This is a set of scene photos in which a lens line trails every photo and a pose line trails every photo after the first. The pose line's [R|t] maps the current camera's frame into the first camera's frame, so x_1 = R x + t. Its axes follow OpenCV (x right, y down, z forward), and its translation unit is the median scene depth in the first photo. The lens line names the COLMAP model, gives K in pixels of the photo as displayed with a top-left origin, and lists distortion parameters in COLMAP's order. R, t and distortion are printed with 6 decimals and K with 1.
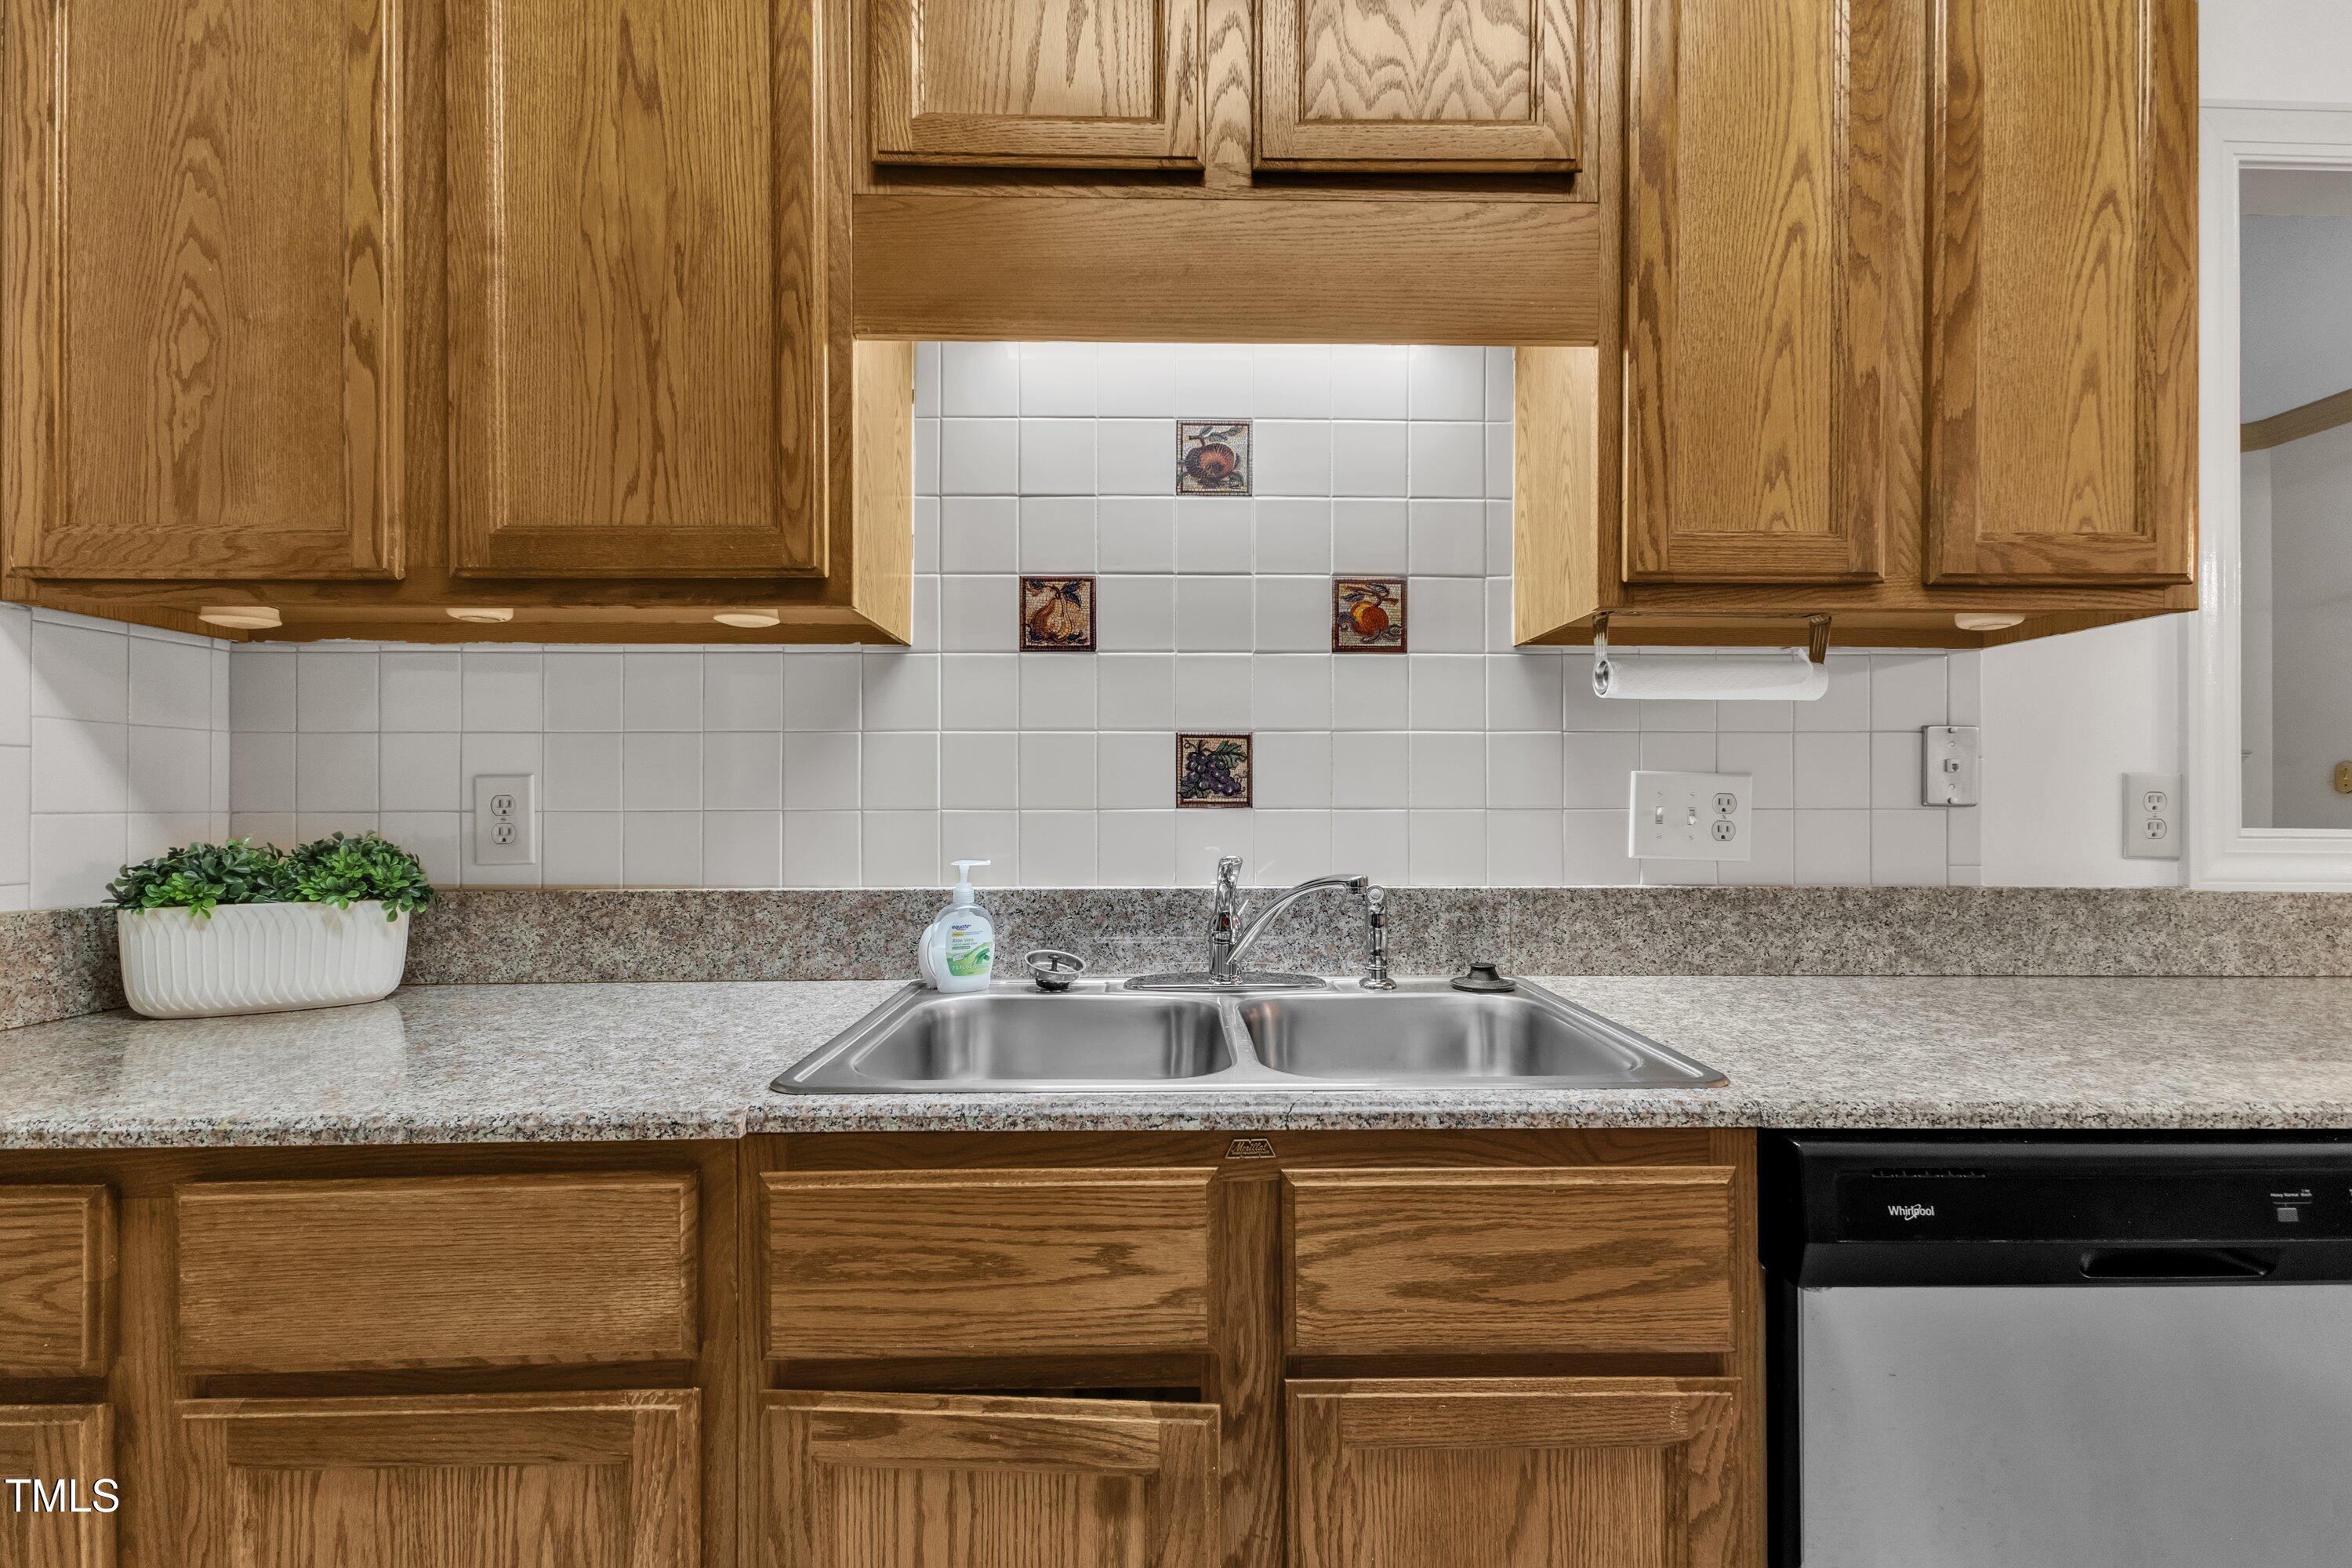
lens RADIAL K [[1046.3, 0, 1180.3], [0, 1046.3, 788.5], [0, 0, 1]] dist [0.014312, 0.000898]
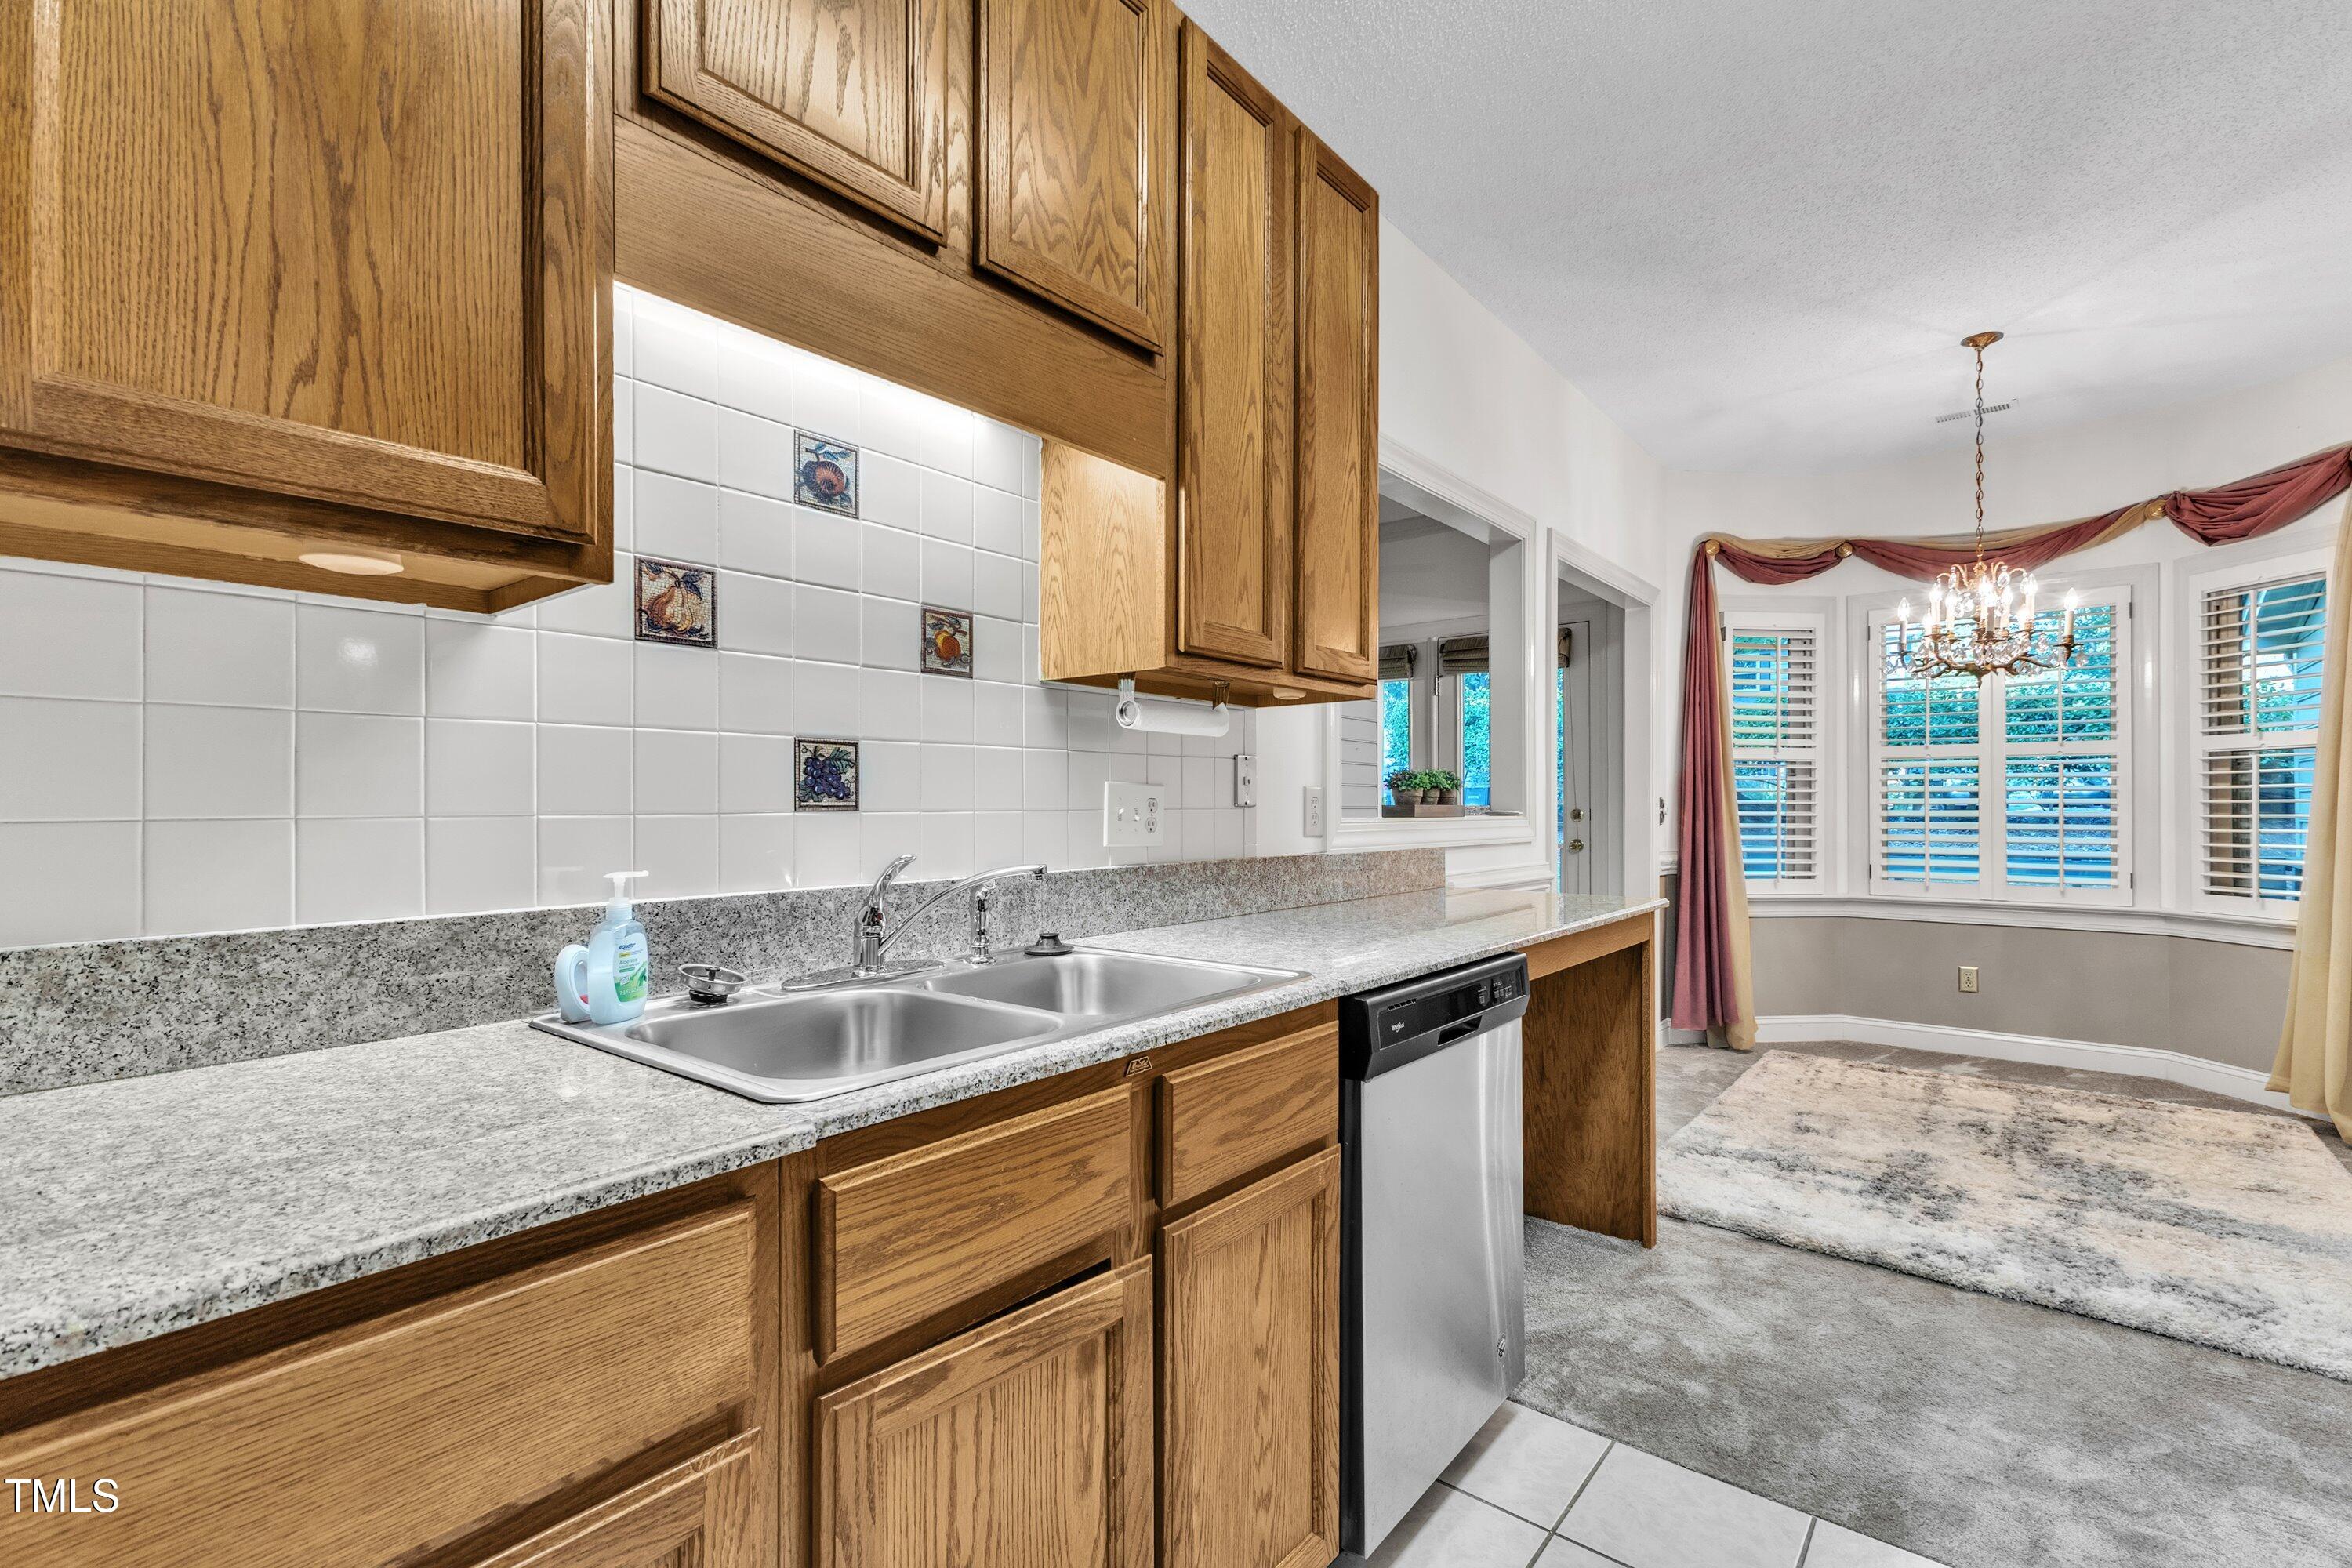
lens RADIAL K [[1046.3, 0, 1180.3], [0, 1046.3, 788.5], [0, 0, 1]] dist [0.014312, 0.000898]
pose [[0.653969, 0.009498, 0.756462, -0.580844], [-0.006362, 0.999955, -0.007056, 0.001049], [-0.756495, -0.000199, 0.654000, 0.058775]]
